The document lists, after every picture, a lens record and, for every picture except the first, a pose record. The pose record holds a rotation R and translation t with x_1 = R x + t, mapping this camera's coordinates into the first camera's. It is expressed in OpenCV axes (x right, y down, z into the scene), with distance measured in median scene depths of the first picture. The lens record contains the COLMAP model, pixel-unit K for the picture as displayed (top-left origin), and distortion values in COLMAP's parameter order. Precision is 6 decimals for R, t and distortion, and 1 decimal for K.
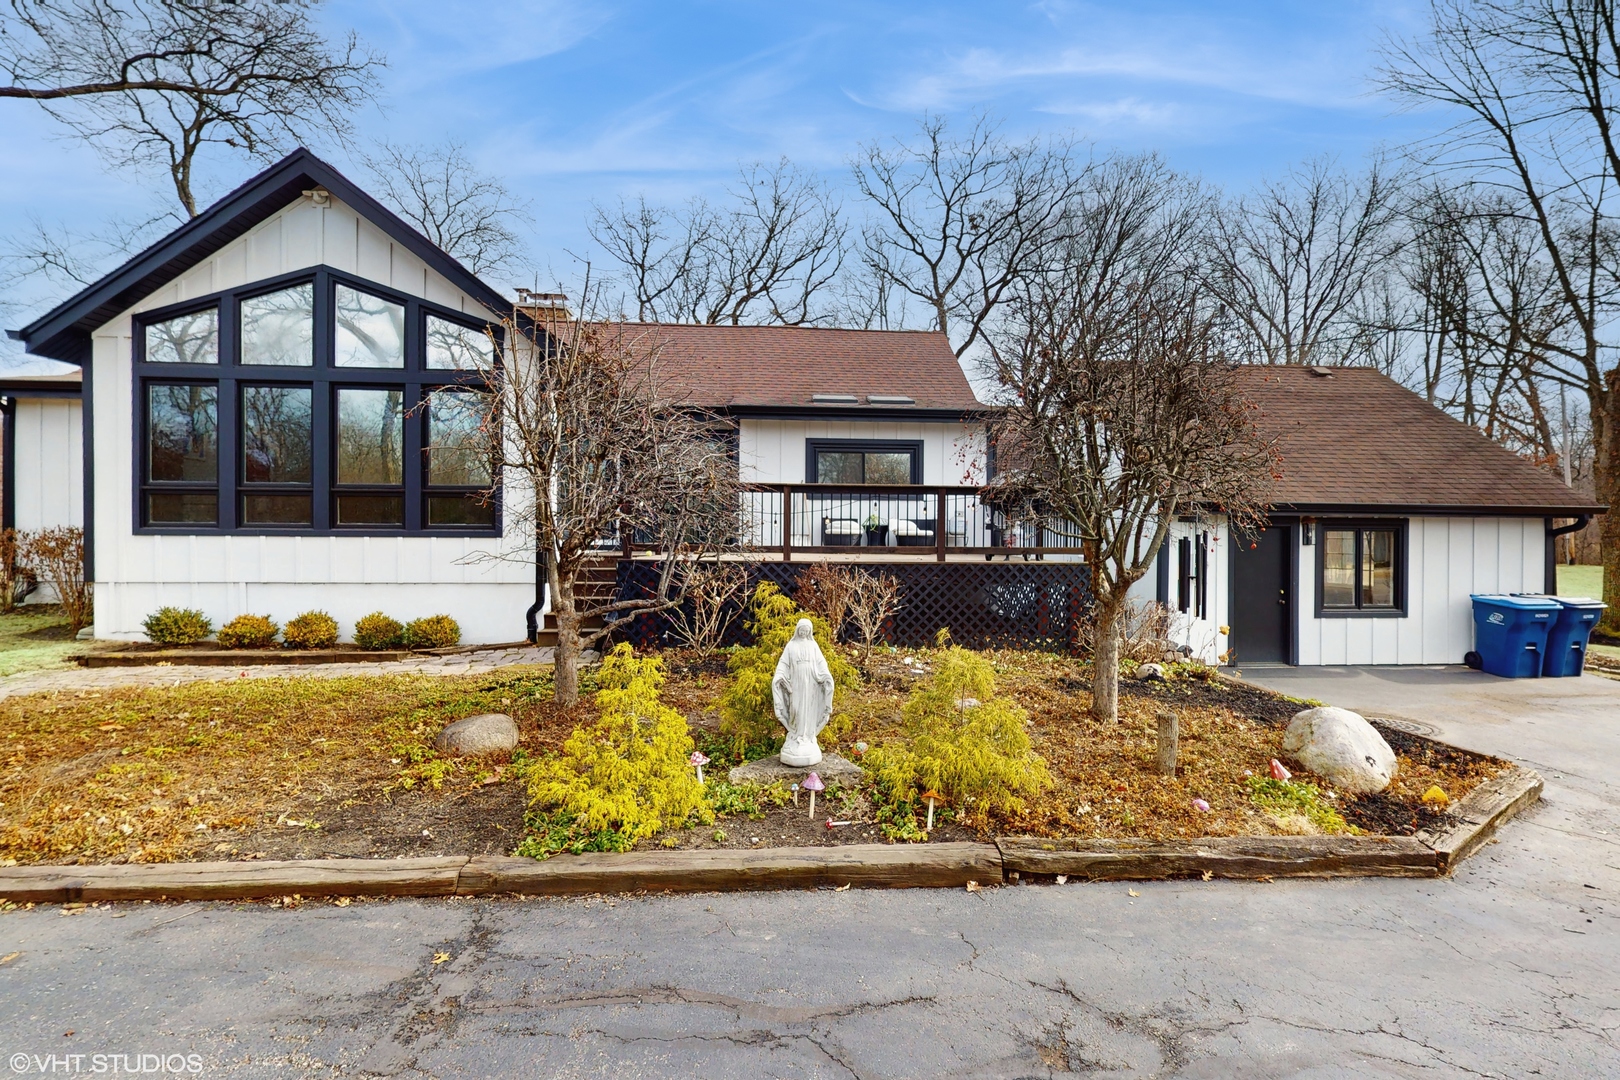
lens RADIAL K [[716.1, 0, 810.0], [0, 716.1, 540.0], [0, 0, 1]] dist [-0.002163, -0.000088]
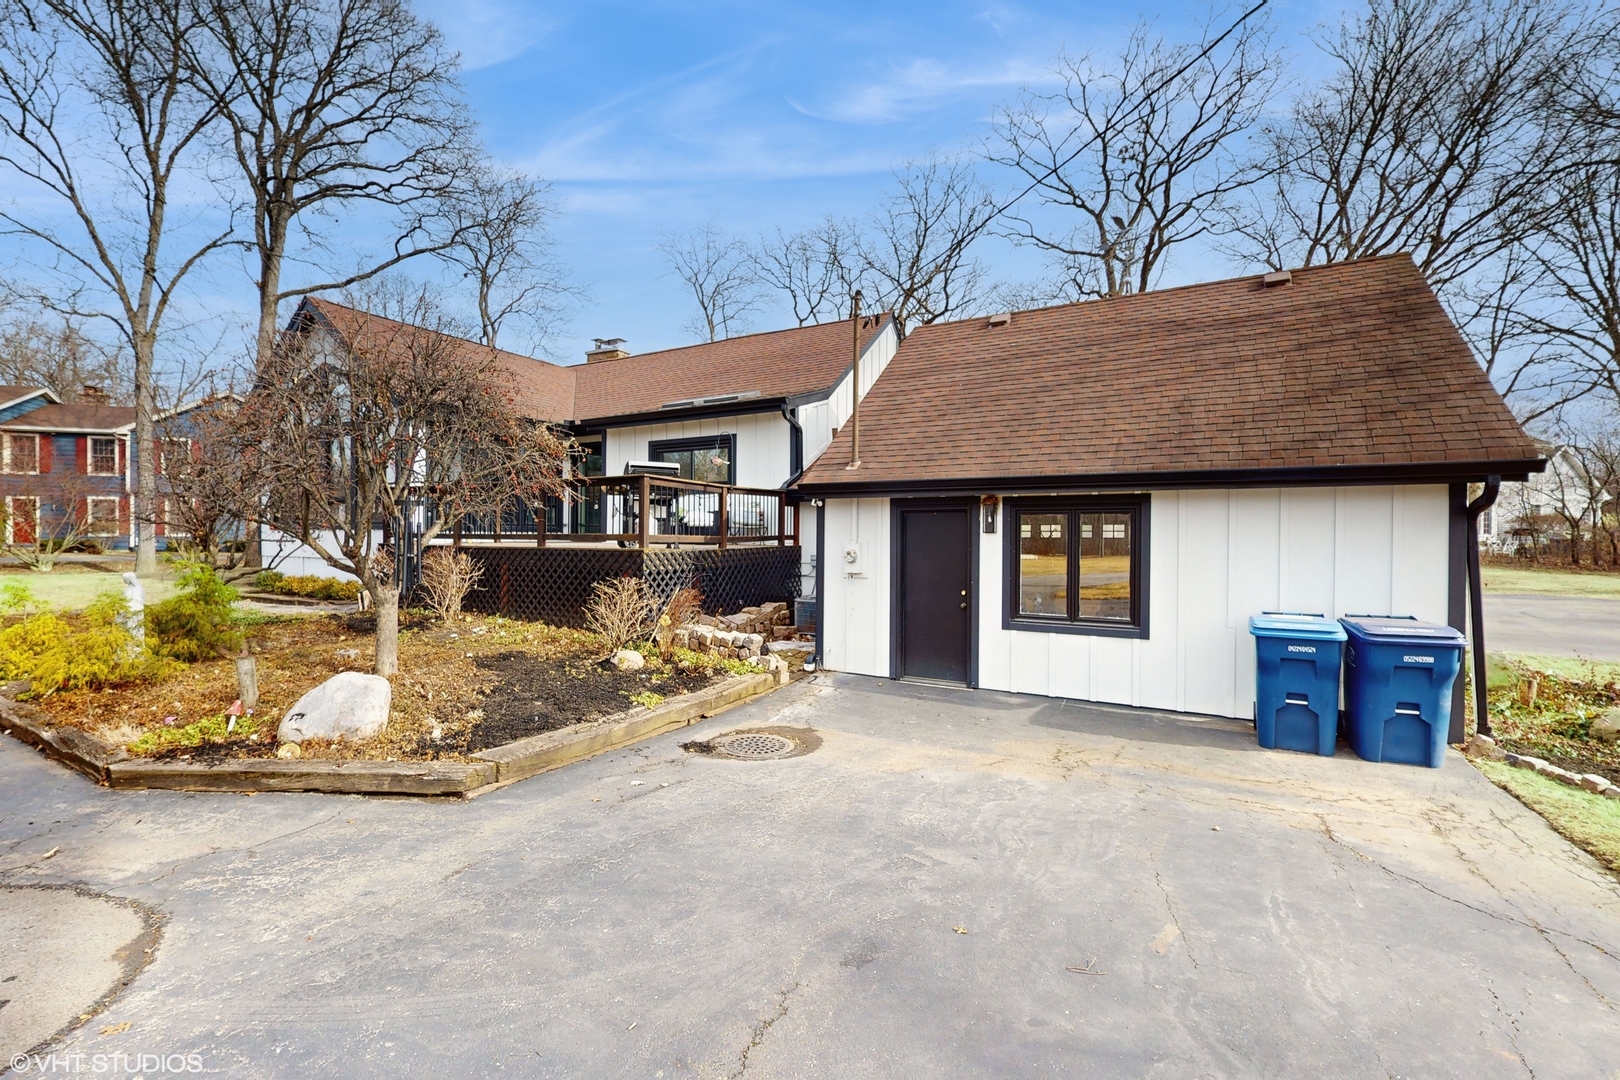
lens RADIAL K [[716.1, 0, 810.0], [0, 716.1, 540.0], [0, 0, 1]] dist [-0.002163, -0.000088]
pose [[0.816324, 0.003145, -0.577585, 0.967073], [-0.002930, 0.999995, 0.001304, 0.013788], [0.577586, 0.000628, 0.816329, 0.255042]]
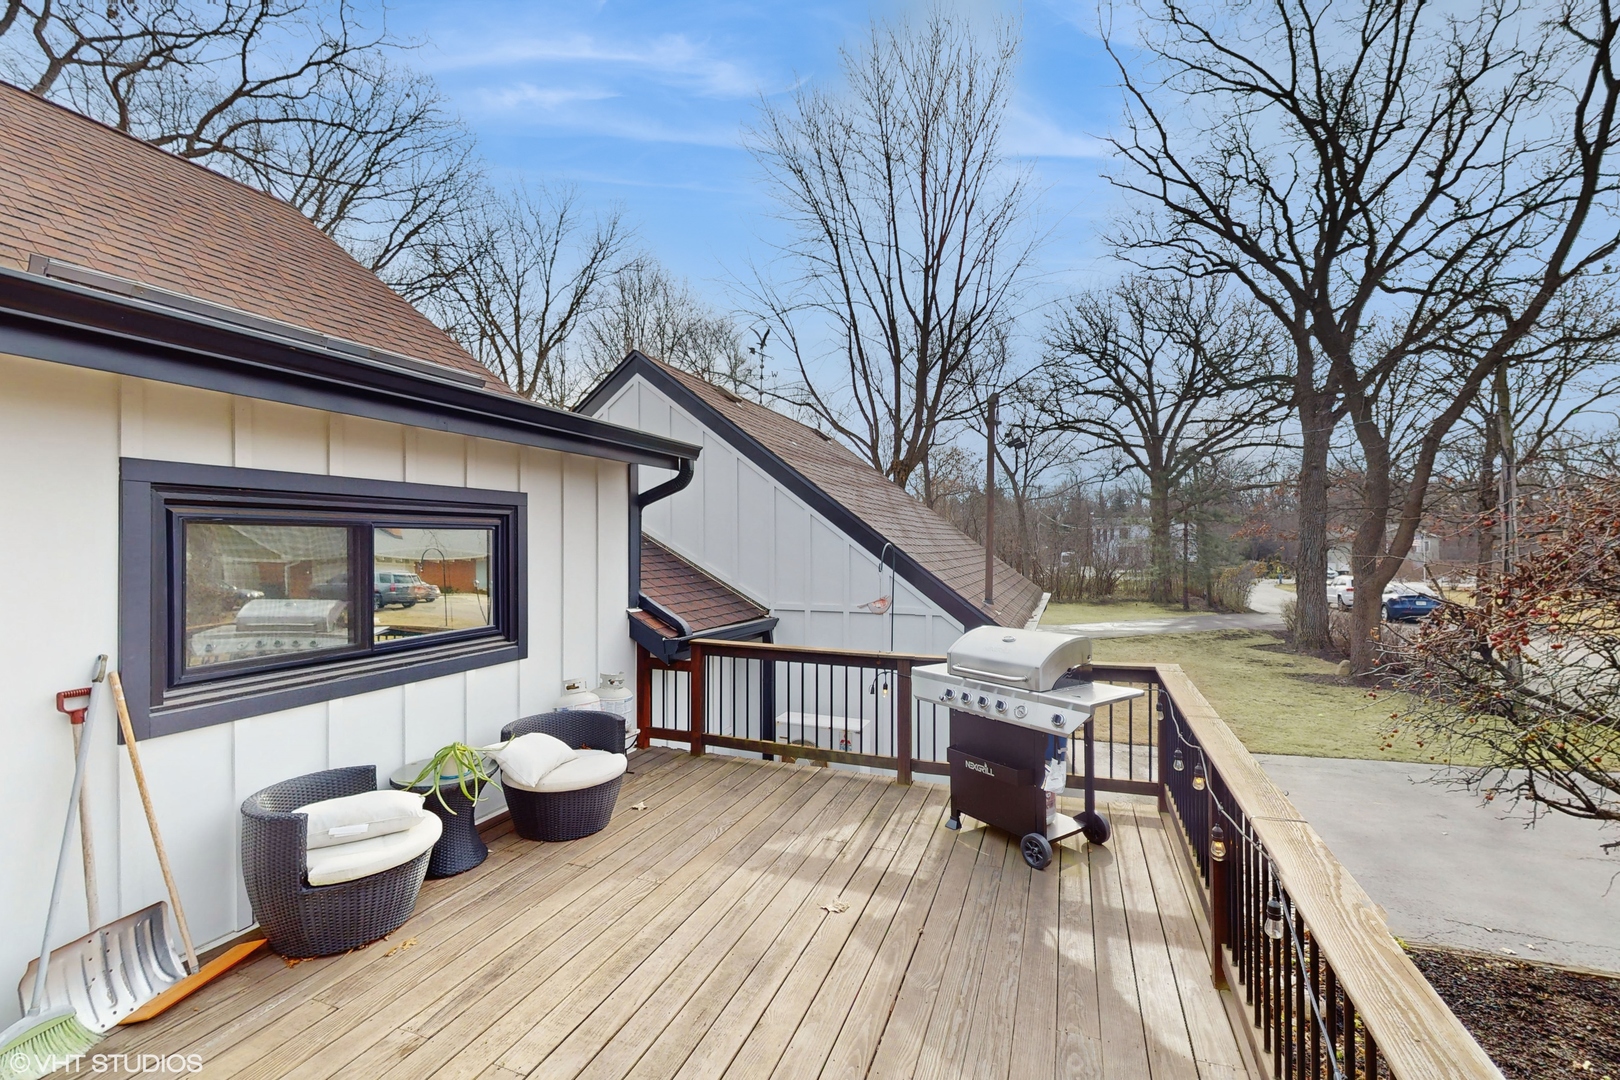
lens RADIAL K [[716.1, 0, 810.0], [0, 716.1, 540.0], [0, 0, 1]] dist [-0.002163, -0.000088]
pose [[0.399594, -0.001789, 0.916690, -0.133060], [-0.001105, 0.999996, 0.002433, -0.133966], [-0.916691, -0.001986, 0.399591, 0.834501]]
